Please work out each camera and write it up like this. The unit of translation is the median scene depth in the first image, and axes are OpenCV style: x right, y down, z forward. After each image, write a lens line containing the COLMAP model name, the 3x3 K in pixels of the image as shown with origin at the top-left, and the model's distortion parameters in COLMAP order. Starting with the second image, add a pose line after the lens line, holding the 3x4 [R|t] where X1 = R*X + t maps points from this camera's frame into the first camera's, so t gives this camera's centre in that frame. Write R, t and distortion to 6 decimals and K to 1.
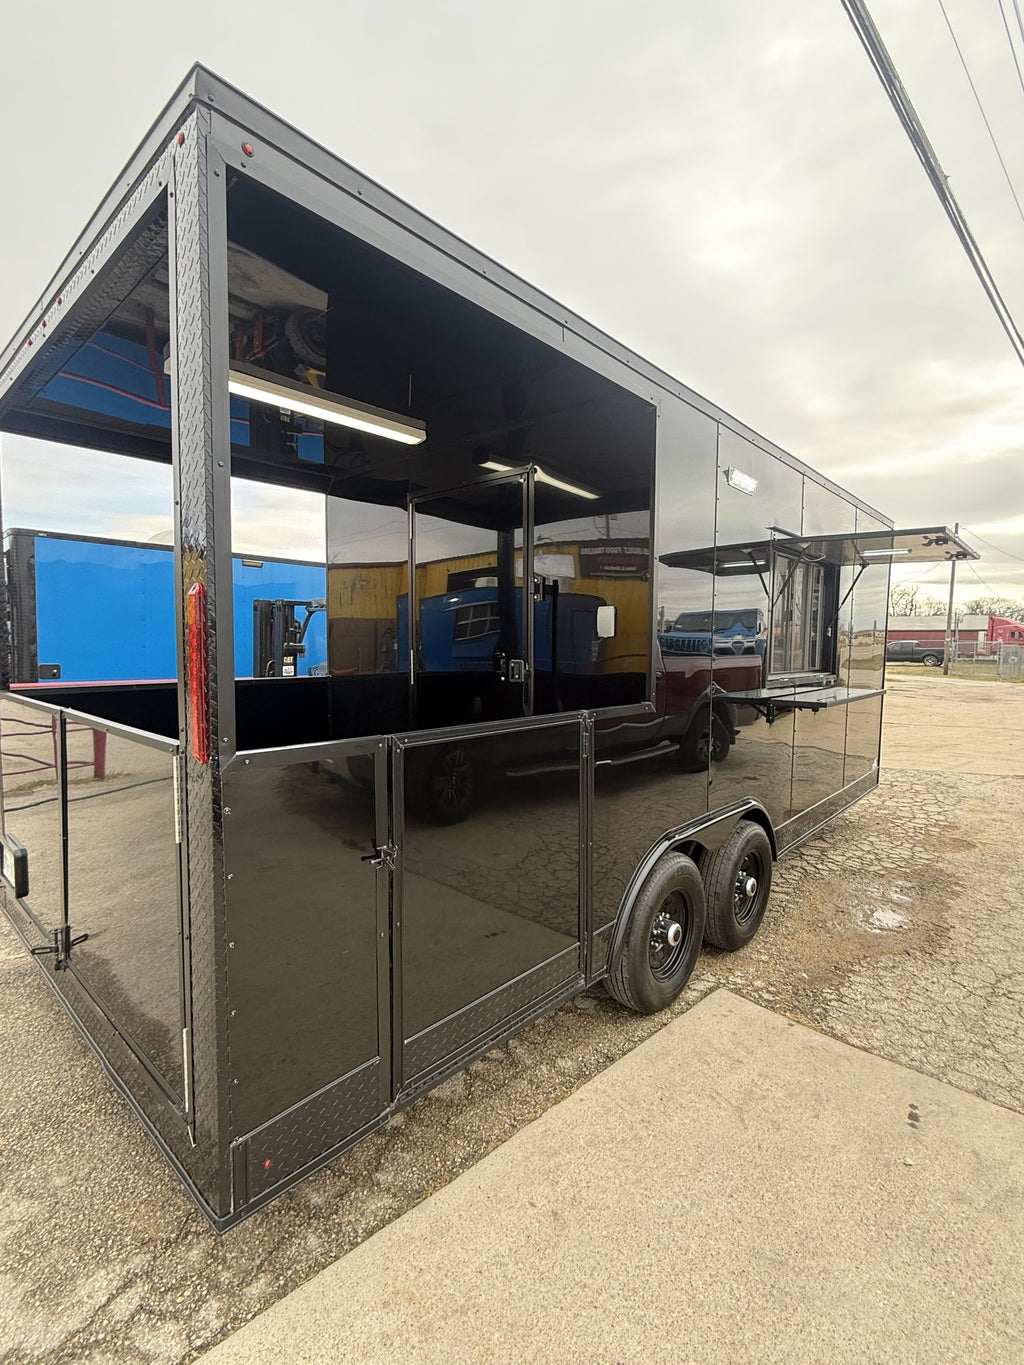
lens RADIAL K [[622.9, 0, 512.0], [0, 622.9, 682.5], [0, 0, 1]] dist [0.010716, -0.005398]
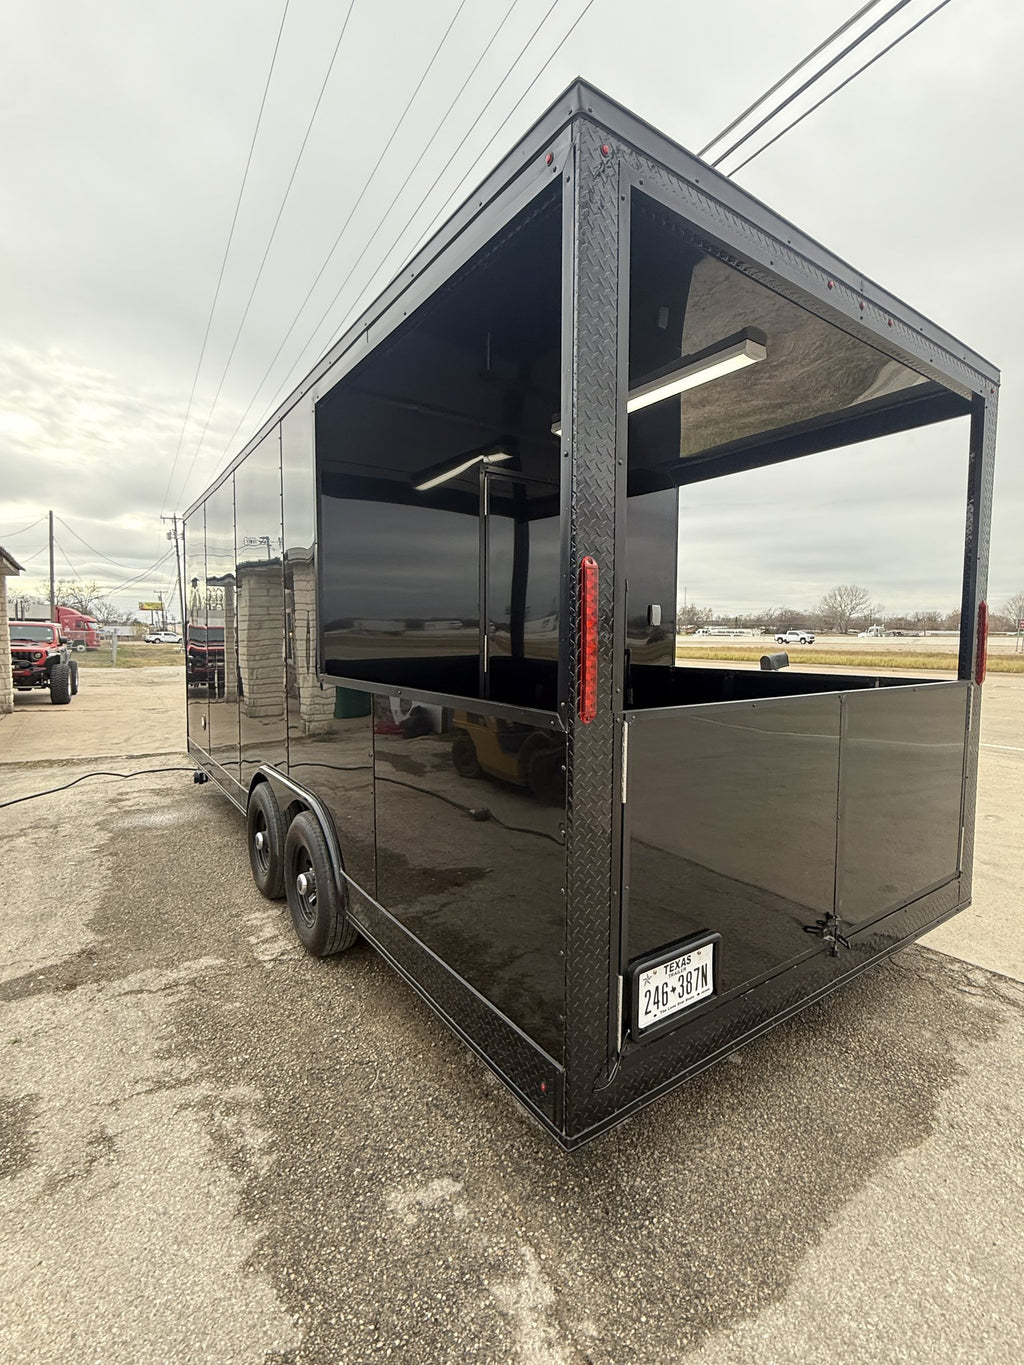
lens RADIAL K [[622.9, 0, 512.0], [0, 622.9, 682.5], [0, 0, 1]] dist [0.010716, -0.005398]
pose [[0.216553, -0.072341, 0.973587, -2.432504], [0.056238, 0.996519, 0.061536, -0.081495], [-0.974650, 0.041427, 0.219867, 1.738901]]
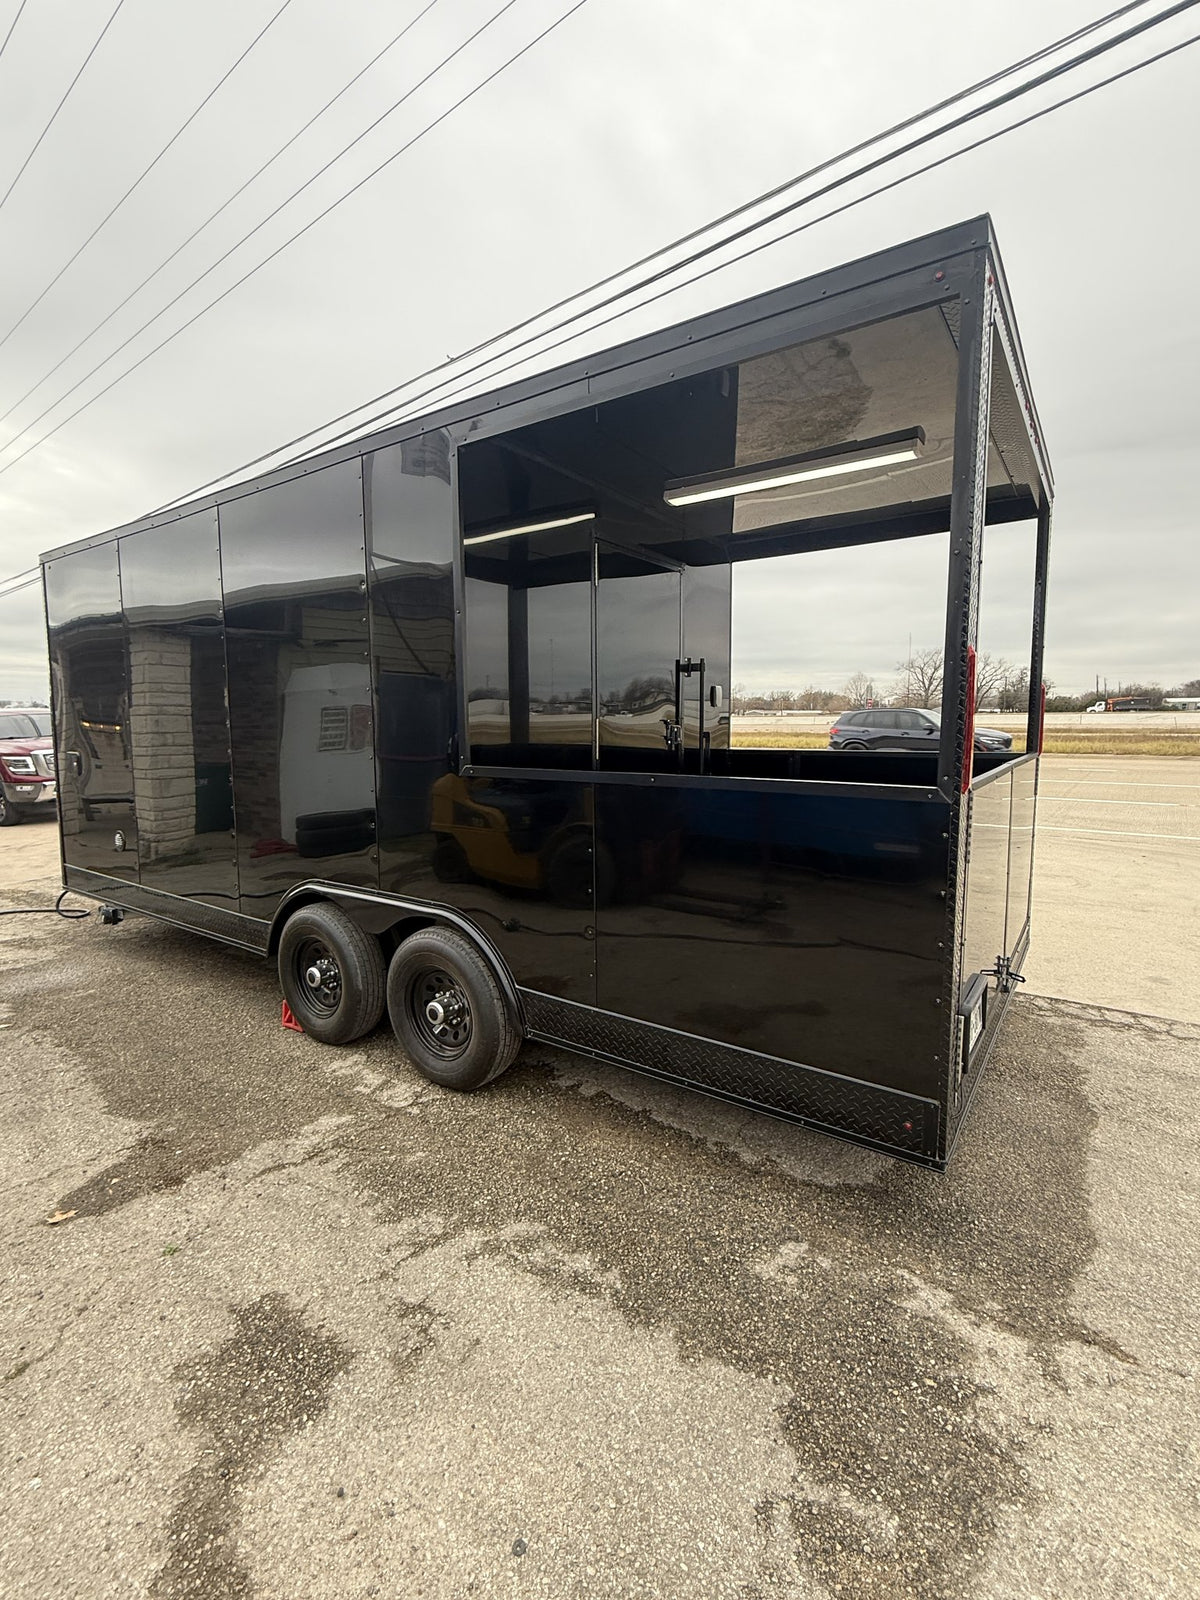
lens RADIAL K [[732.1, 0, 600.0], [0, 732.1, 800.0], [0, 0, 1]] dist [-0.001042, 0.000055]
pose [[-0.127874, -0.109560, 0.985720, -2.633993], [0.067307, 0.990630, 0.118837, -0.132937], [-0.989504, 0.081542, -0.119302, 2.573447]]
